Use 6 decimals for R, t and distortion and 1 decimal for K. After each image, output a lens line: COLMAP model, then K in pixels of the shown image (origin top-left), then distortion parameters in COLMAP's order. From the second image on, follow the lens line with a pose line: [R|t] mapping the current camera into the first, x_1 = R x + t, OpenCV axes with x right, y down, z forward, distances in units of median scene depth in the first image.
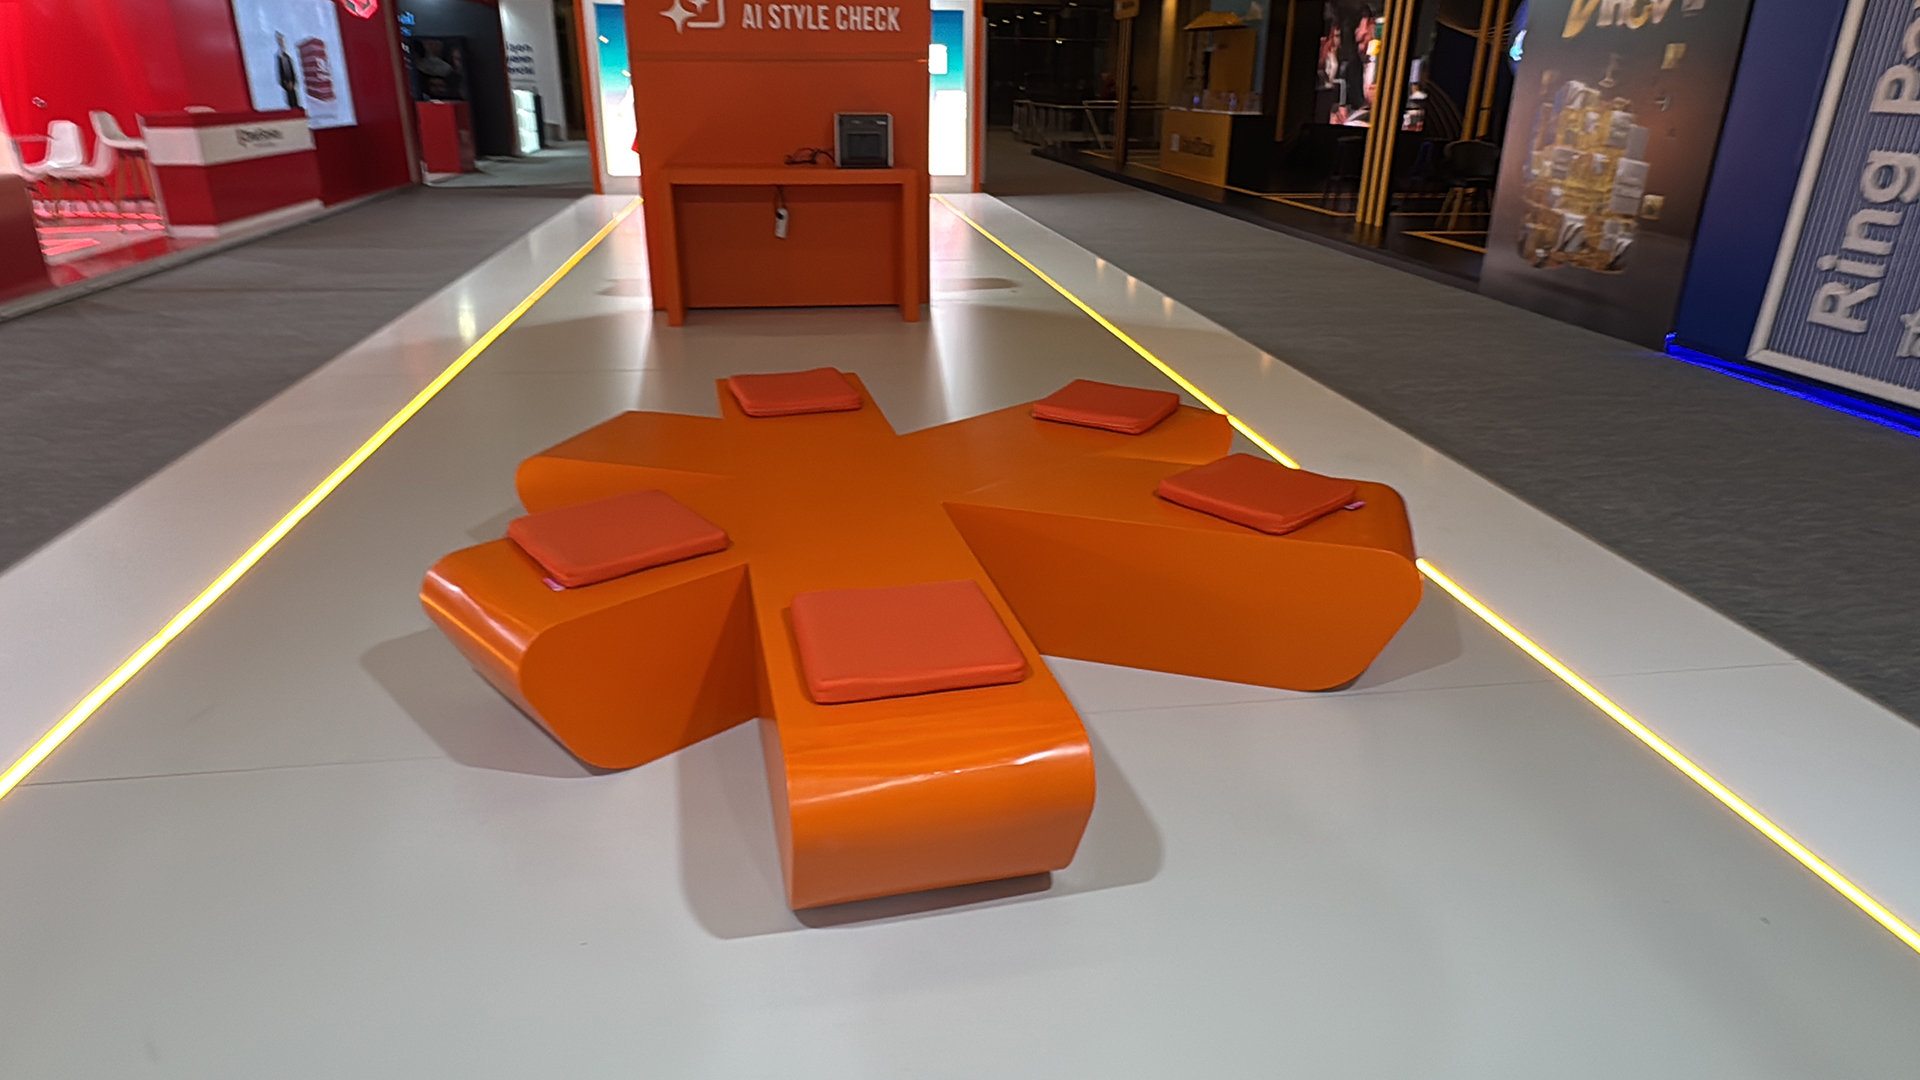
lens RADIAL K [[1169.6, 0, 952.4], [0, 1169.6, 523.7], [0, 0, 1]] dist [0.026127, -0.010598]
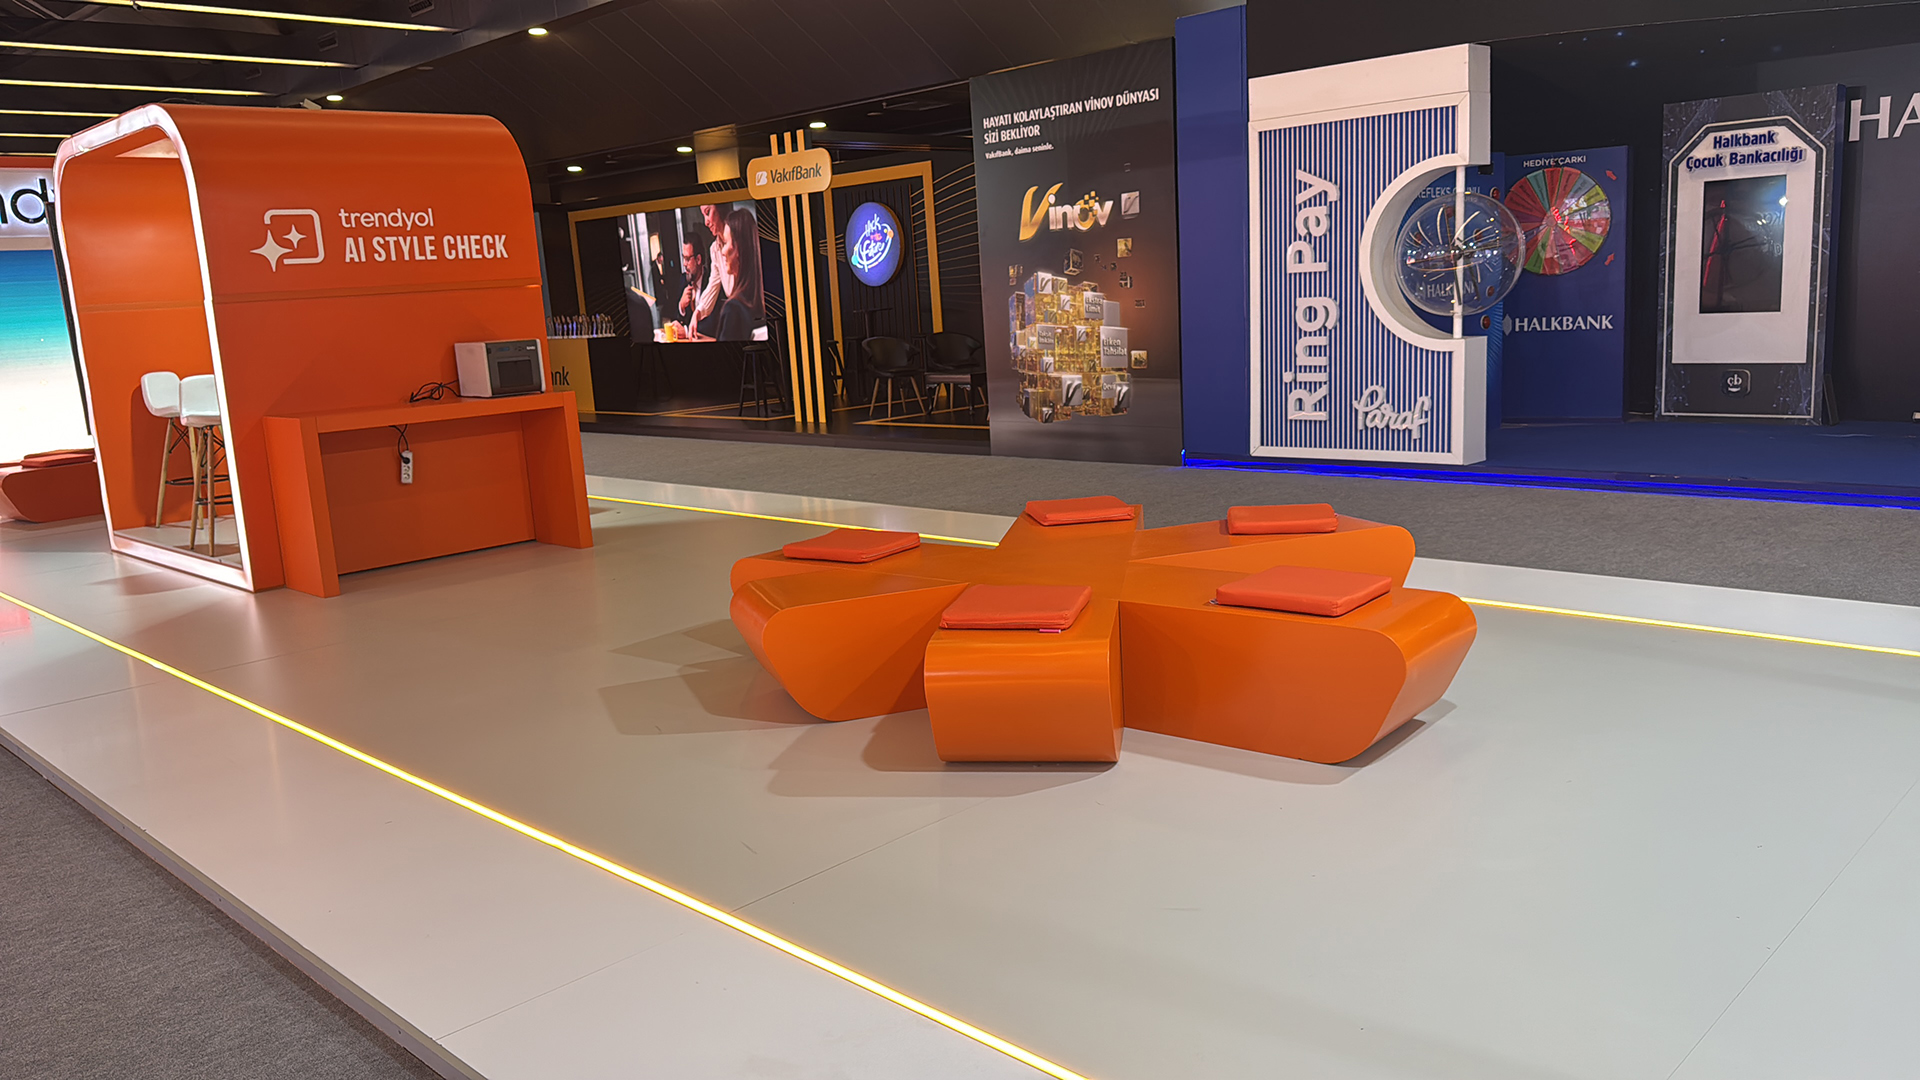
lens RADIAL K [[1436.2, 0, 962.3], [0, 1436.2, 543.6], [0, 0, 1]] dist [0.055992, -0.012523]
pose [[0.796170, -0.165888, 0.581889, -0.479884], [0.281345, 0.952895, -0.113294, 0.041160], [-0.535685, 0.253913, 0.805338, -0.091447]]
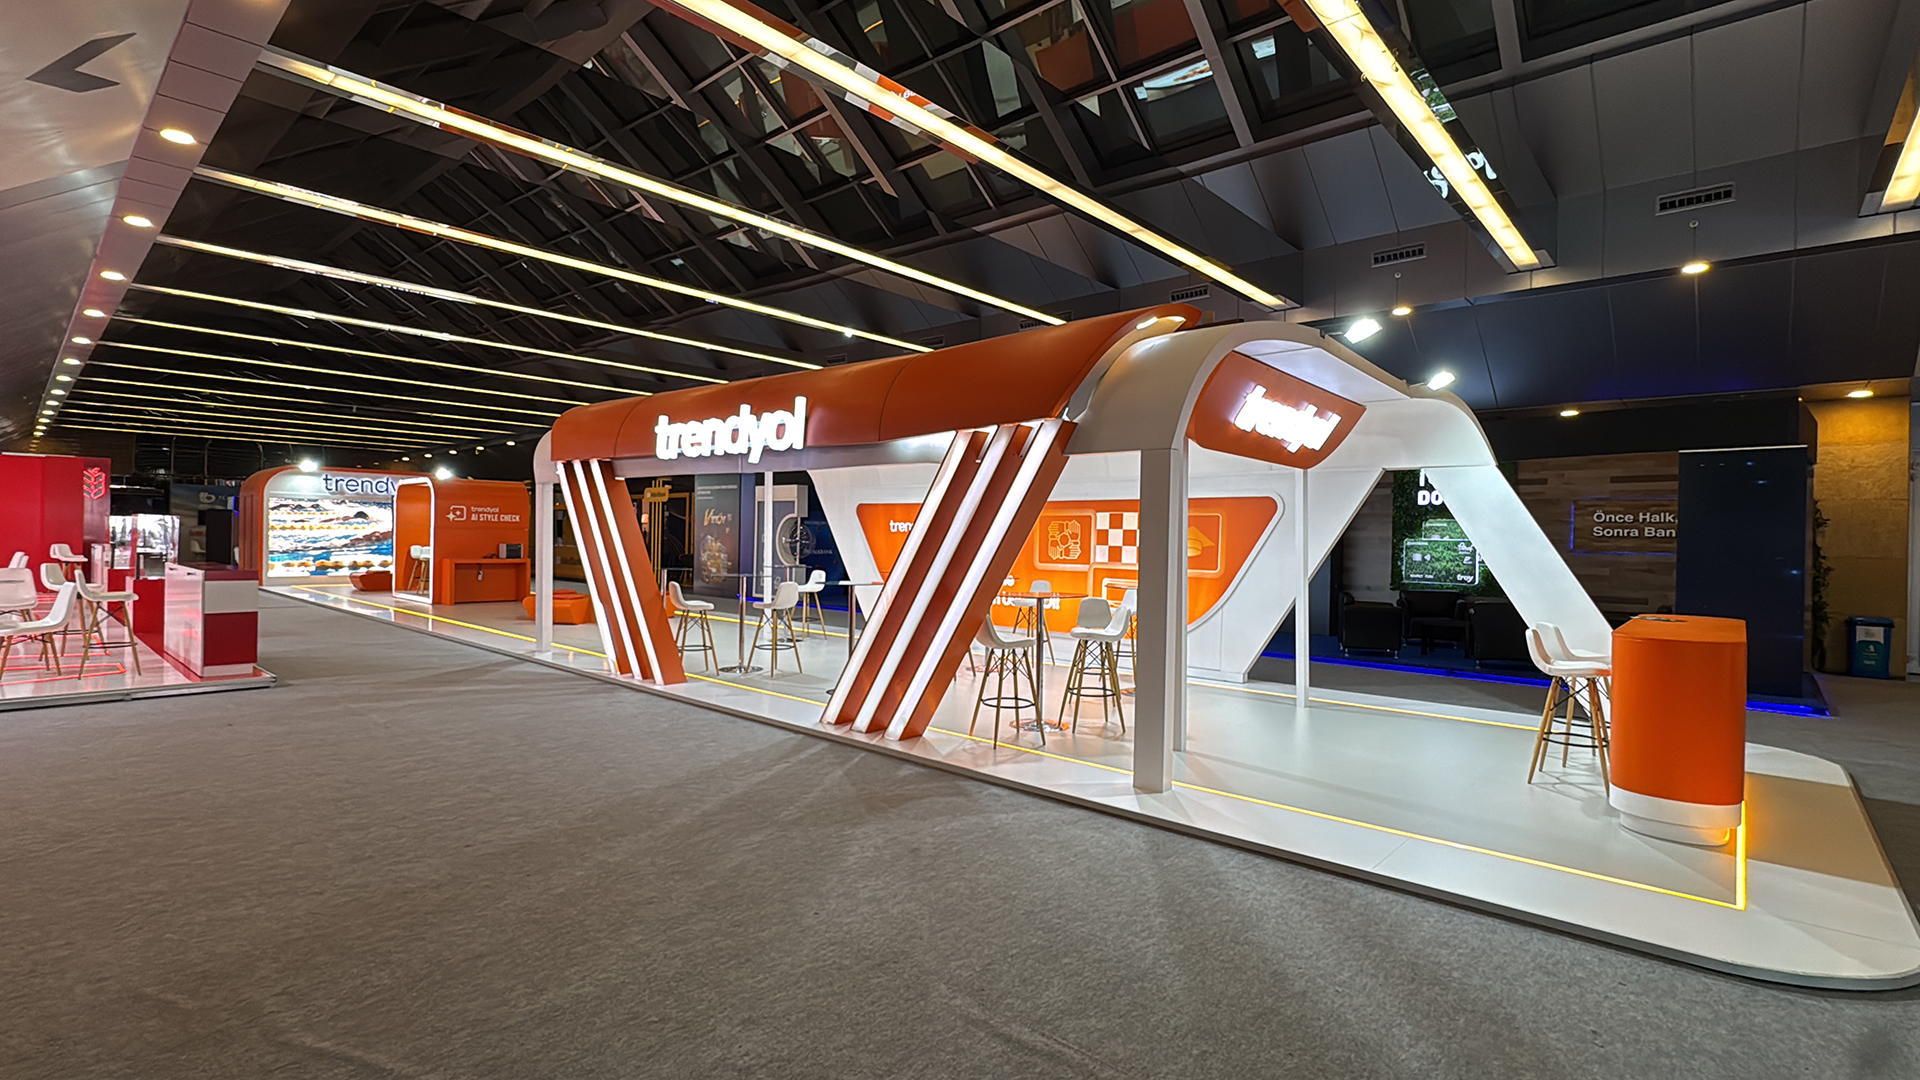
lens RADIAL K [[881.2, 0, 959.0], [0, 881.2, 552.8], [0, 0, 1]] dist [-0.000277, -0.000015]
pose [[0.765820, -0.010466, 0.642970, -0.725158], [0.224730, 0.941178, -0.252348, 0.612215], [-0.602509, 0.337748, 0.723125, -1.622403]]
